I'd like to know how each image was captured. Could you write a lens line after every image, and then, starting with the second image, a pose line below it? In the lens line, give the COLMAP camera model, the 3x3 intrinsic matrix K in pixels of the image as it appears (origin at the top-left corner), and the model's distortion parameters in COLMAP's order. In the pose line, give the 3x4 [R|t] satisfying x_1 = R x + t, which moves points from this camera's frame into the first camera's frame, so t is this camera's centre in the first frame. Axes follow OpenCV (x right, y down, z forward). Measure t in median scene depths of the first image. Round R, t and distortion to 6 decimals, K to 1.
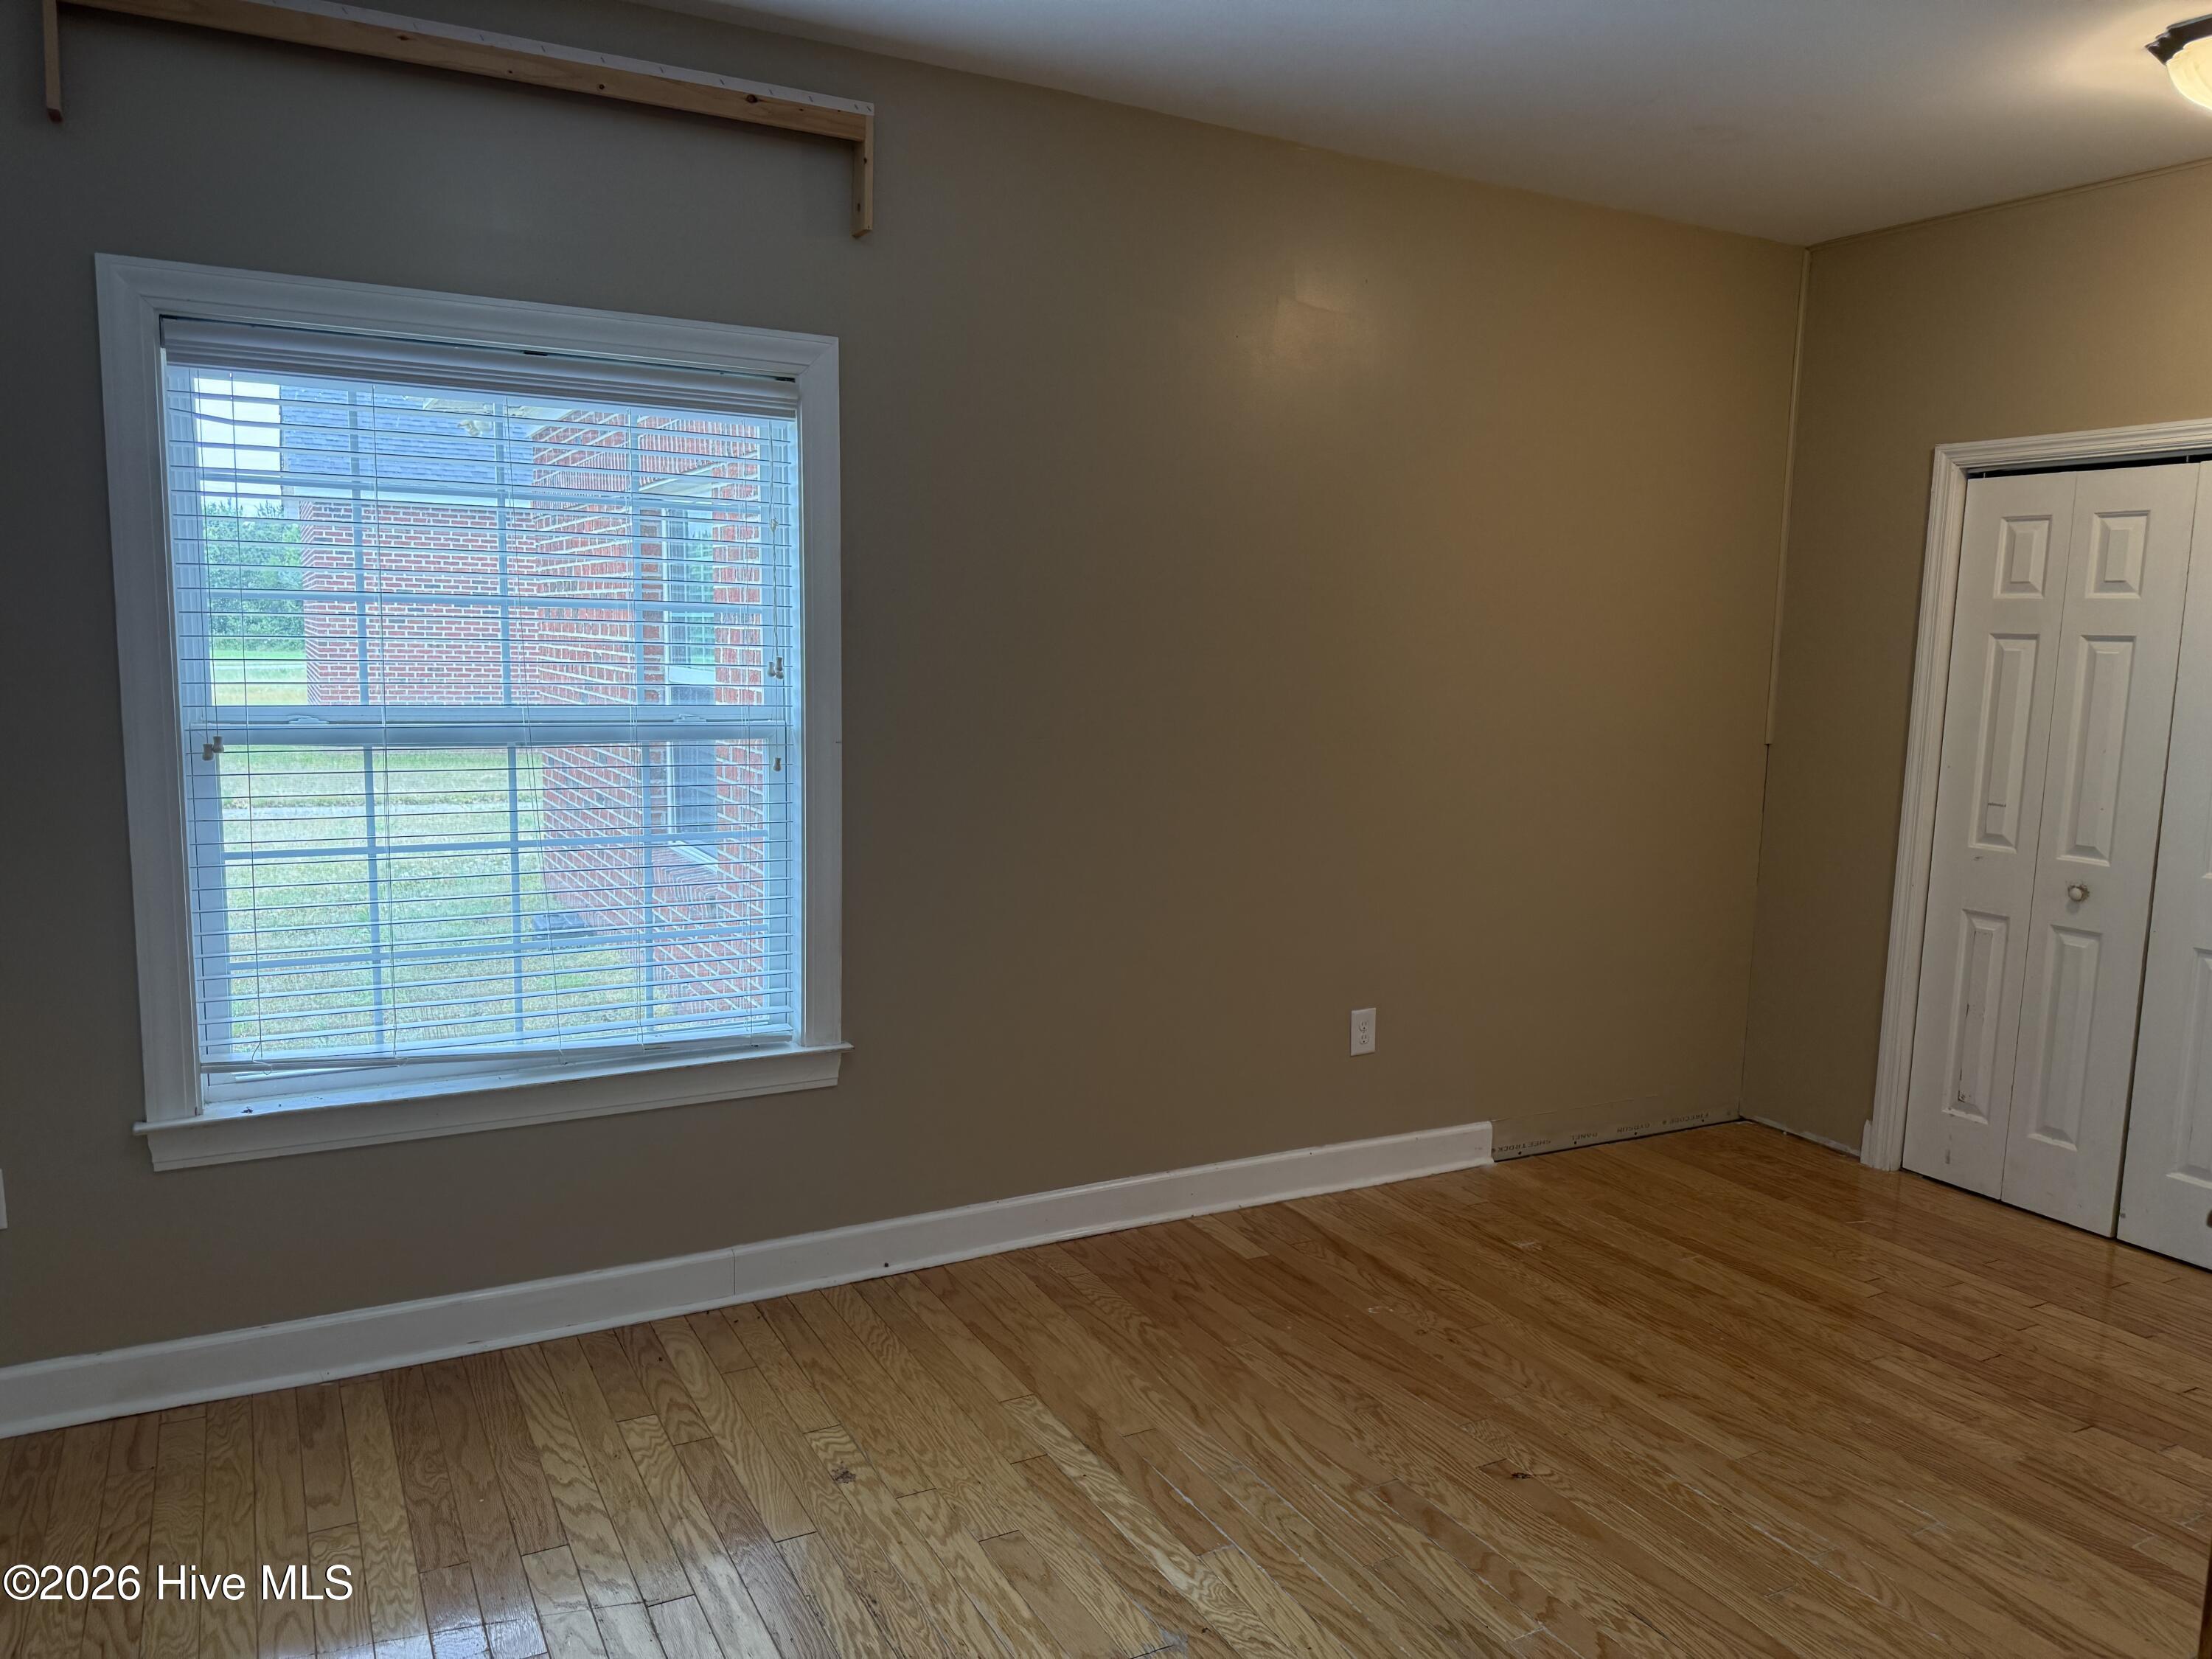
lens RADIAL K [[1569.3, 0, 1080.9], [0, 1569.3, 817.9], [0, 0, 1]] dist [0.055581, -0.091082]
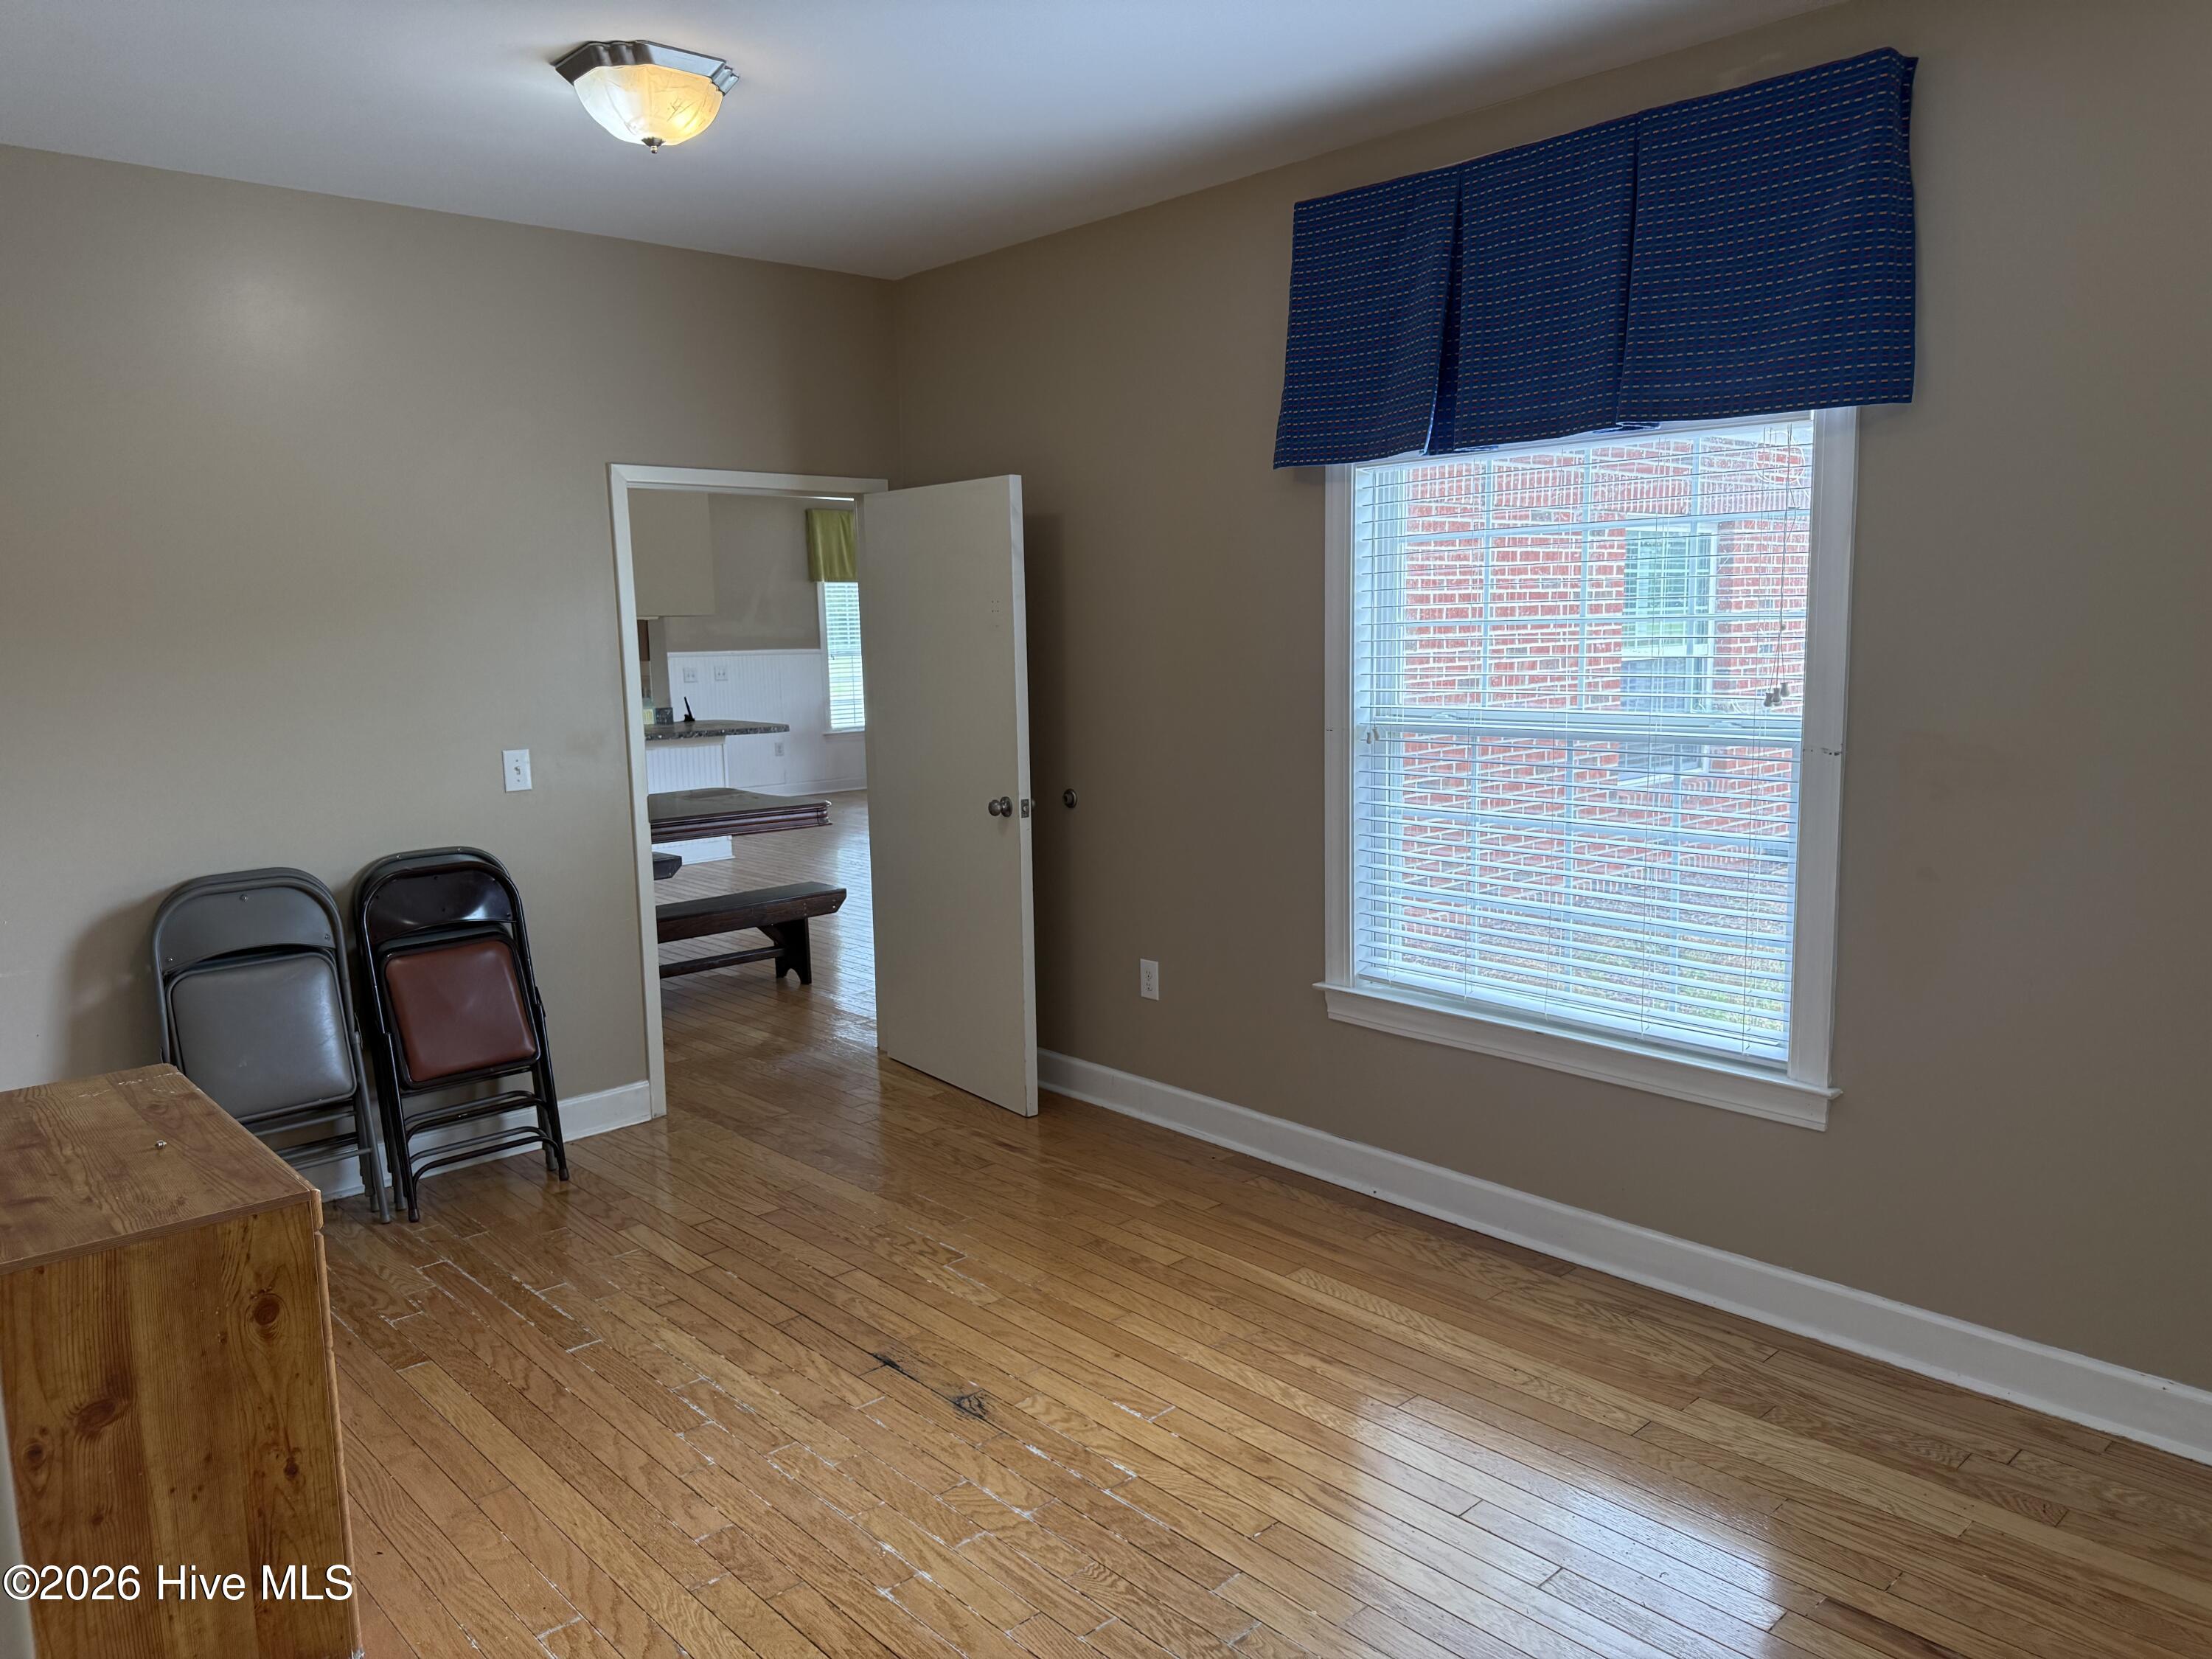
lens RADIAL K [[1569.3, 0, 1112.5], [0, 1569.3, 835.4], [0, 0, 1]] dist [0.055581, -0.091082]
pose [[0.246450, 0.097951, -0.964193, 0.647061], [-0.114085, 0.990894, 0.071504, -0.026995], [0.962417, 0.092378, 0.255380, 0.325536]]
